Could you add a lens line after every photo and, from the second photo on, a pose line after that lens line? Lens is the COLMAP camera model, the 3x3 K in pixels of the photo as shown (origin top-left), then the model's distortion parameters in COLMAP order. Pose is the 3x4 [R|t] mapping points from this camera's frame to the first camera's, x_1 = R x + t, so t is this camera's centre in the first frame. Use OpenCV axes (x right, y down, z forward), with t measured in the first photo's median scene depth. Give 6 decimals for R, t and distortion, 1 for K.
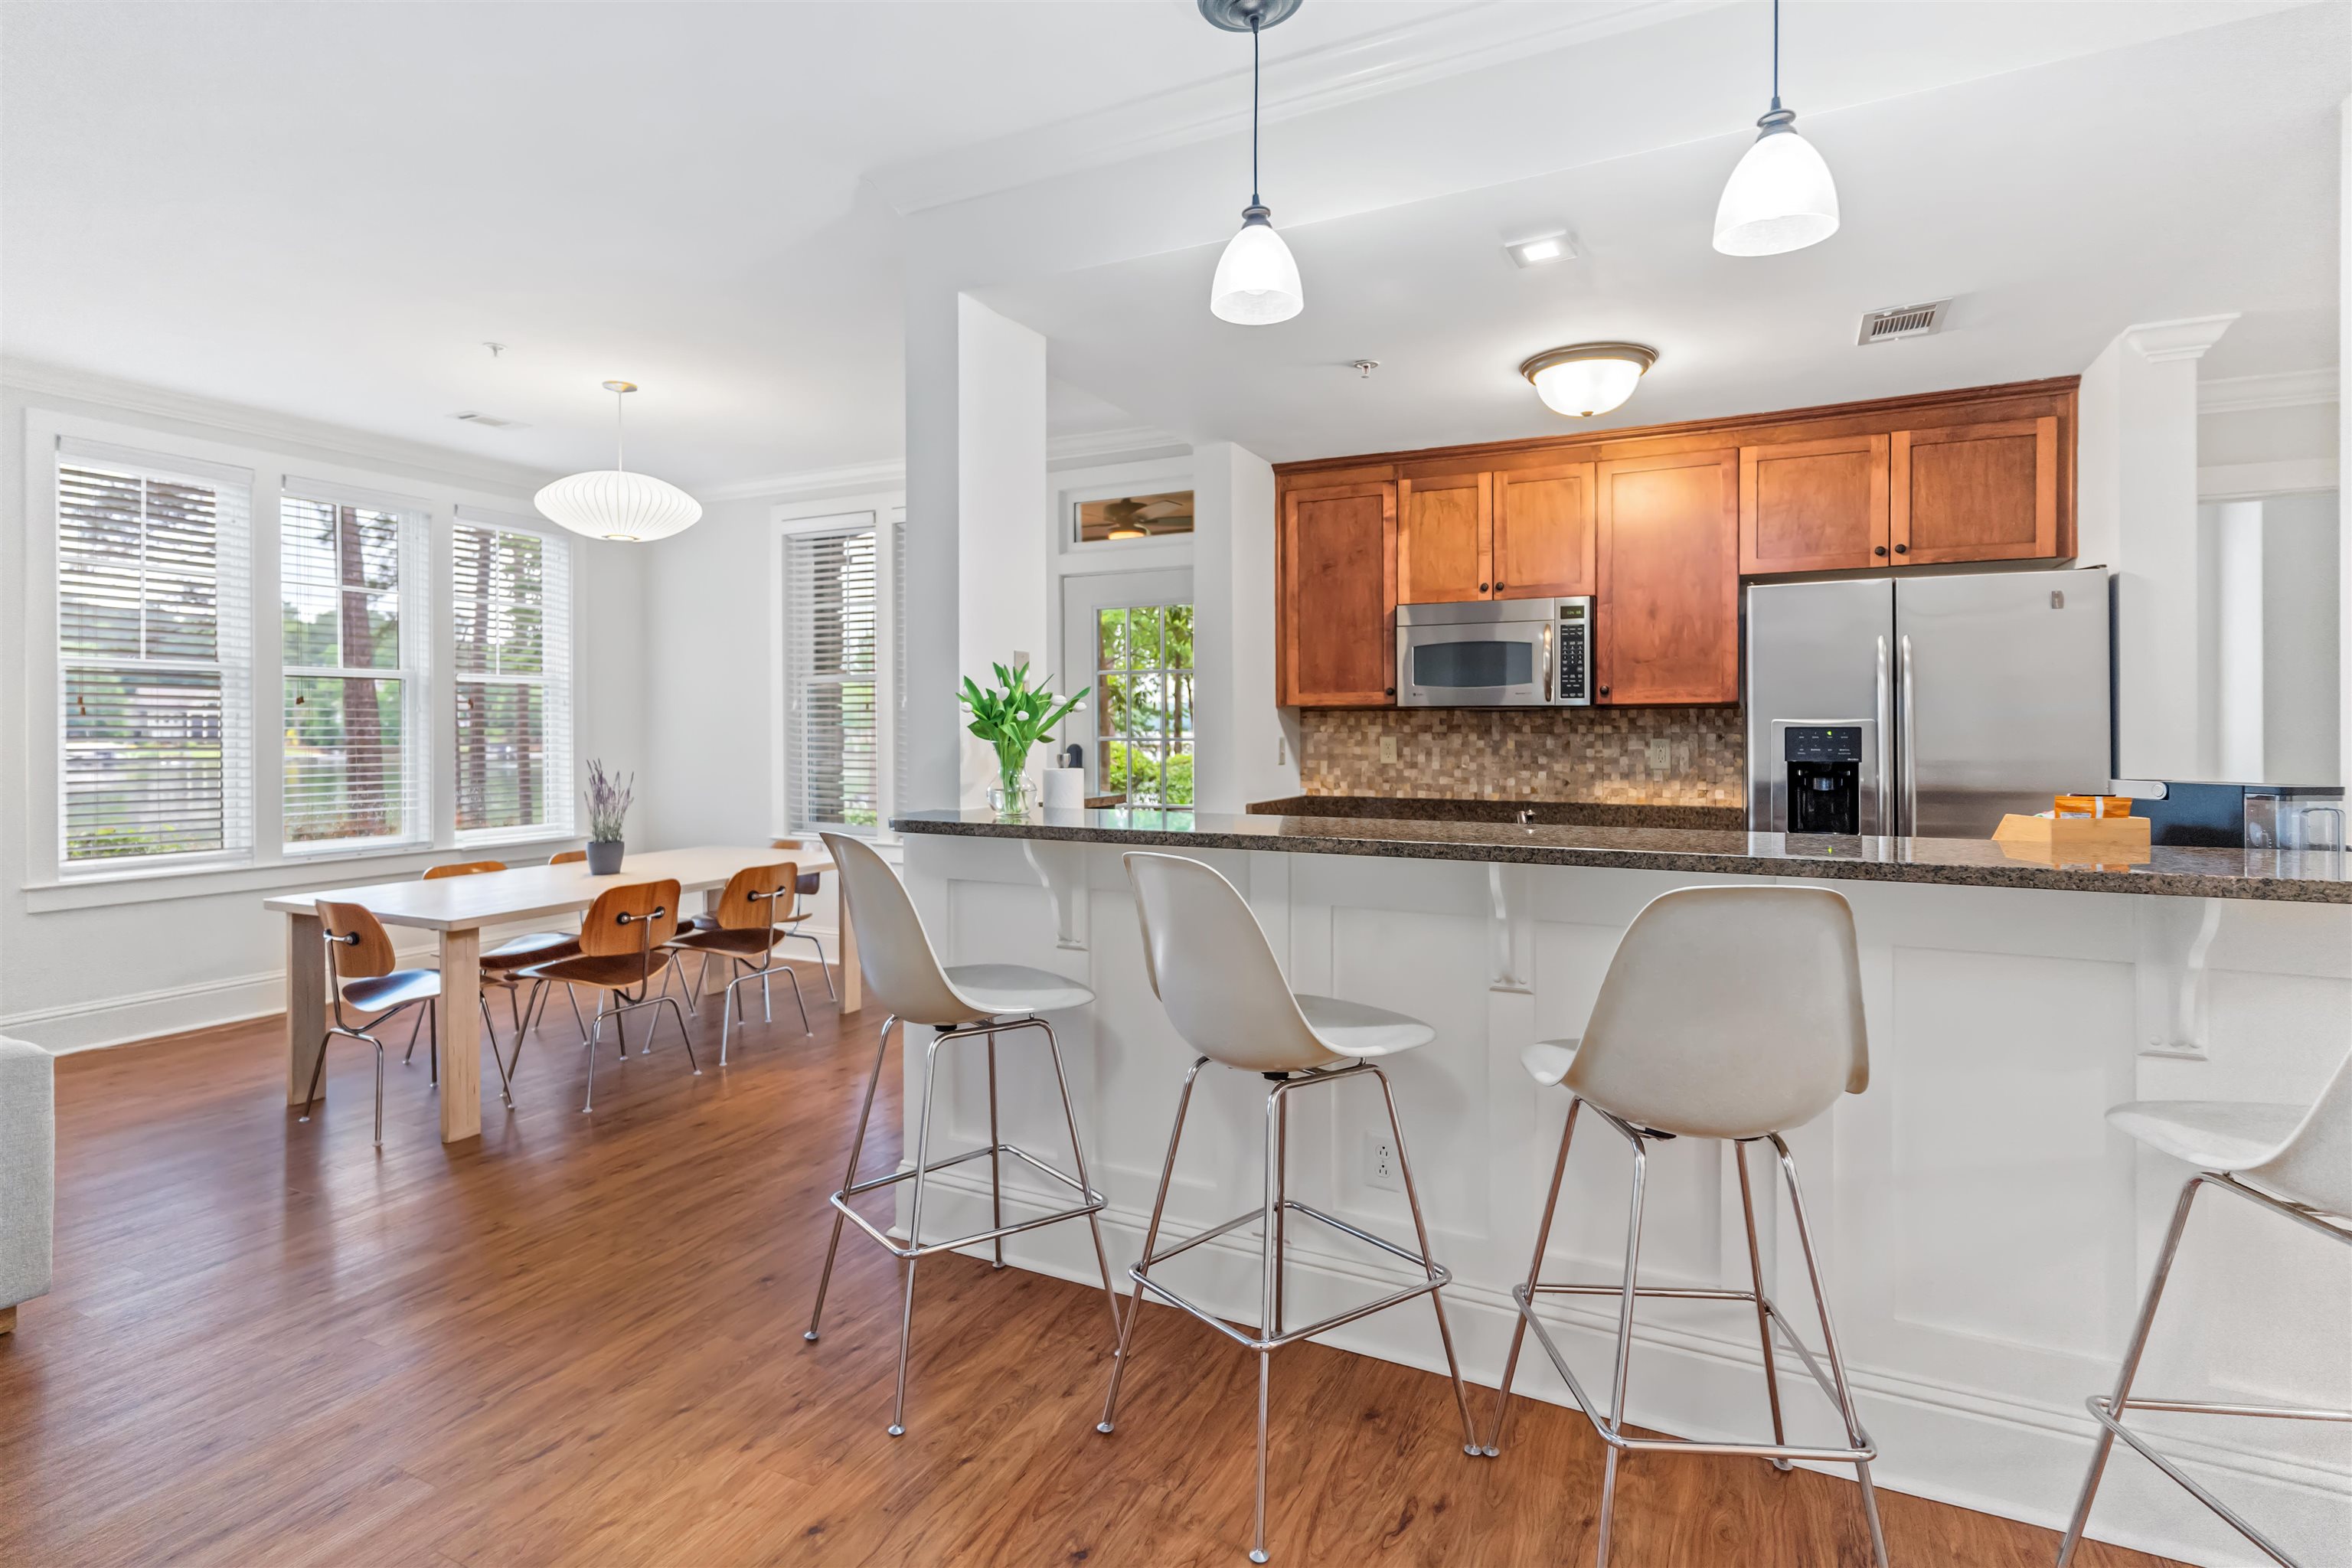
lens RADIAL K [[1152.7, 0, 1178.5], [0, 1152.7, 723.4], [0, 0, 1]] dist [0.001425, 0.000390]
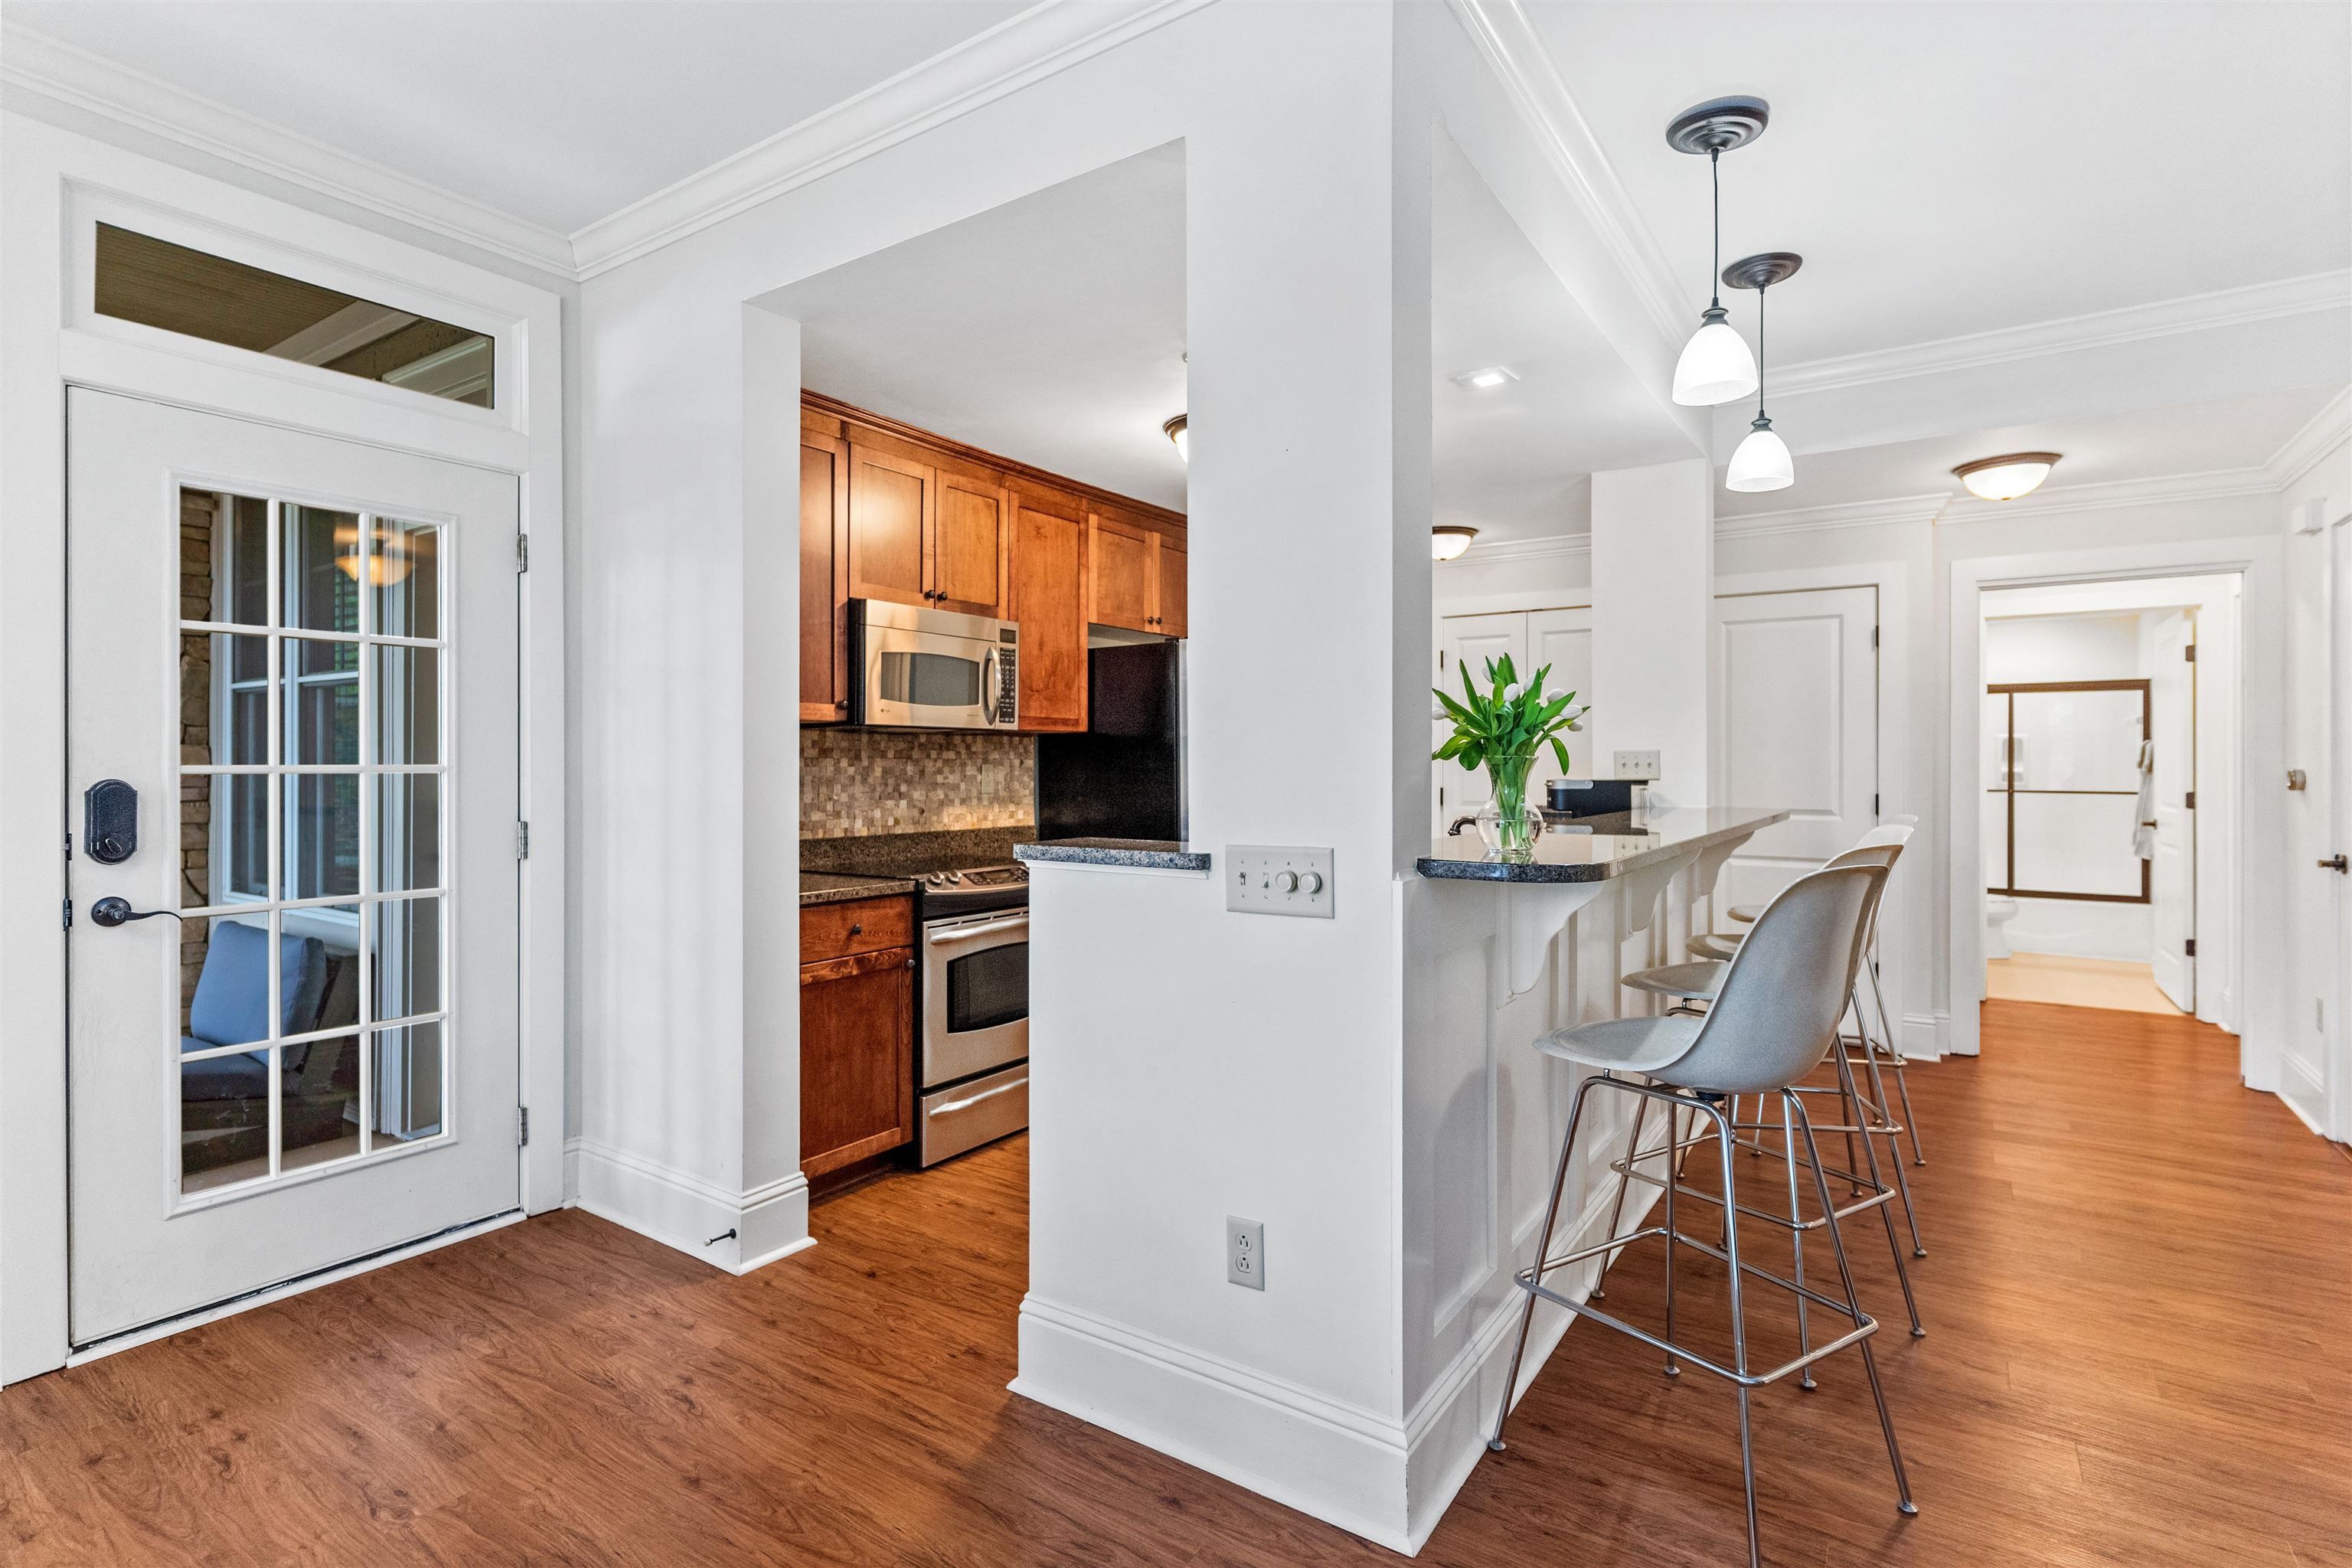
lens RADIAL K [[1128.7, 0, 1187.1], [0, 1128.7, 759.6], [0, 0, 1]] dist [0.000341, 0.000175]
pose [[0.131351, 0.005159, 0.991322, -0.586919], [-0.004131, 0.999981, -0.004657, 0.013380], [-0.991327, -0.003484, 0.131370, 0.704019]]
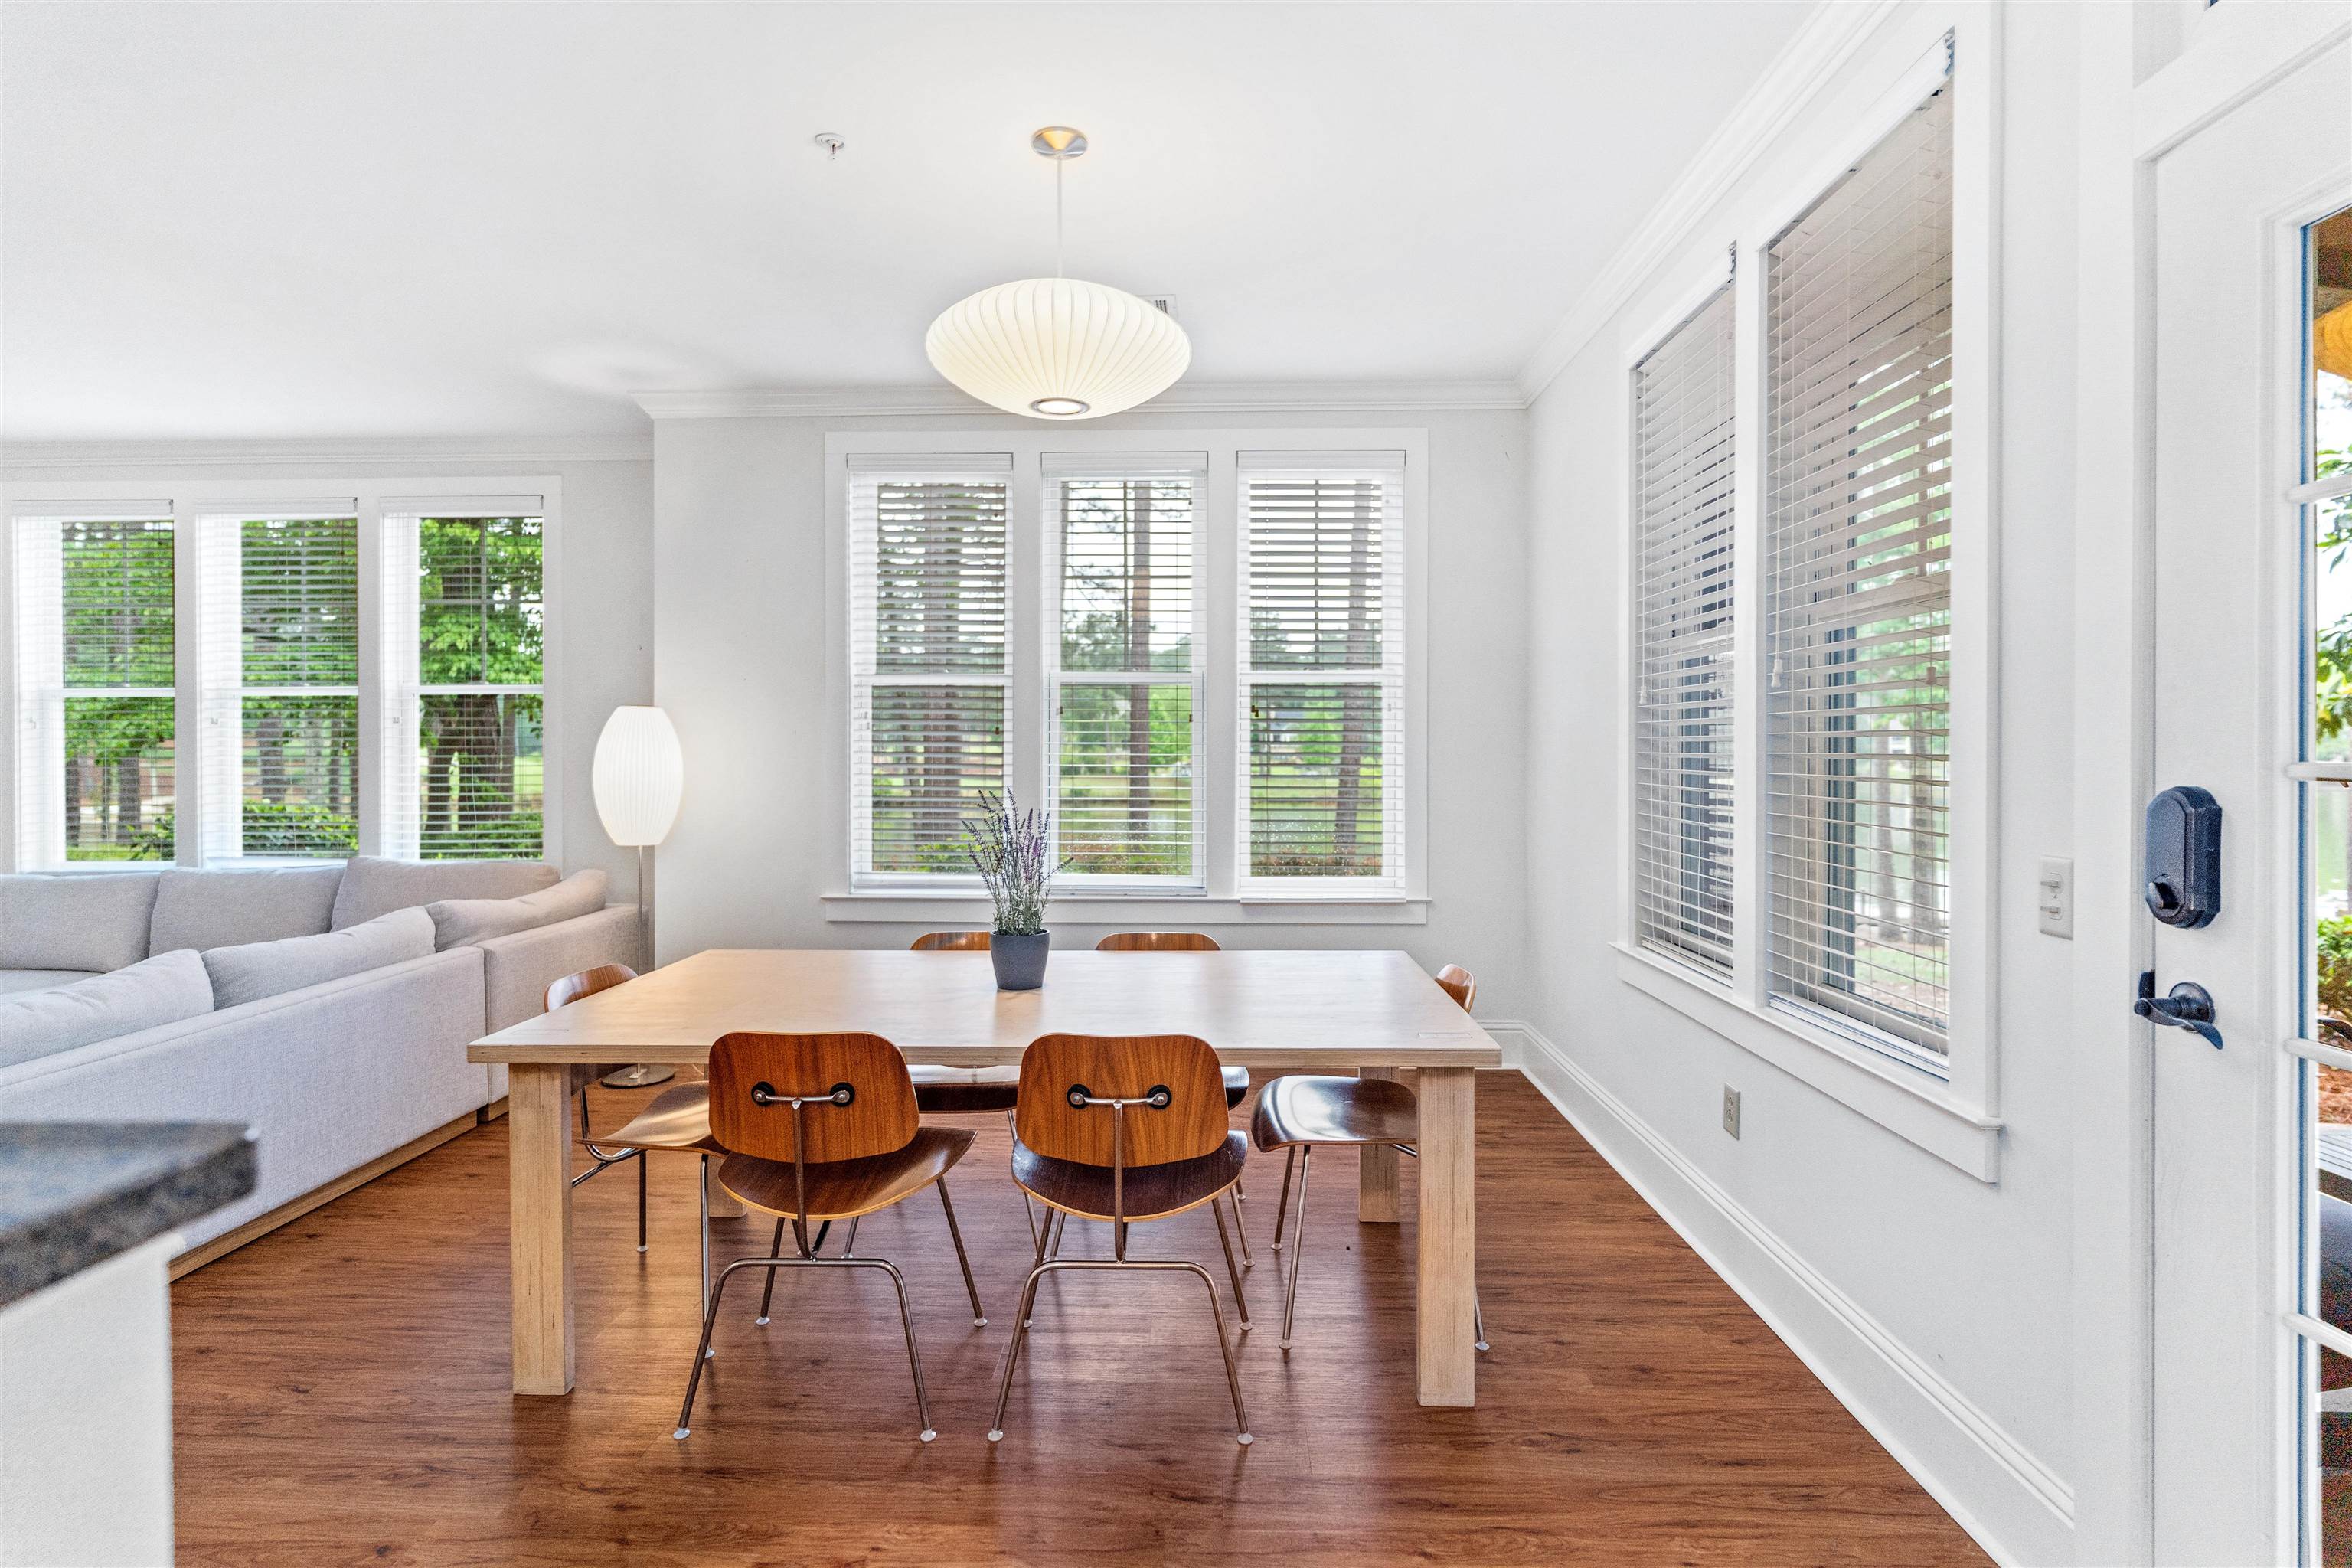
lens RADIAL K [[1124.1, 0, 1181.6], [0, 1124.1, 772.7], [0, 0, 1]] dist [0.000603, -0.000628]
pose [[0.413479, 0.016575, -0.910363, 0.058152], [0.002832, 0.999806, 0.019490, 0.011526], [0.910509, -0.010637, 0.413352, 0.893624]]
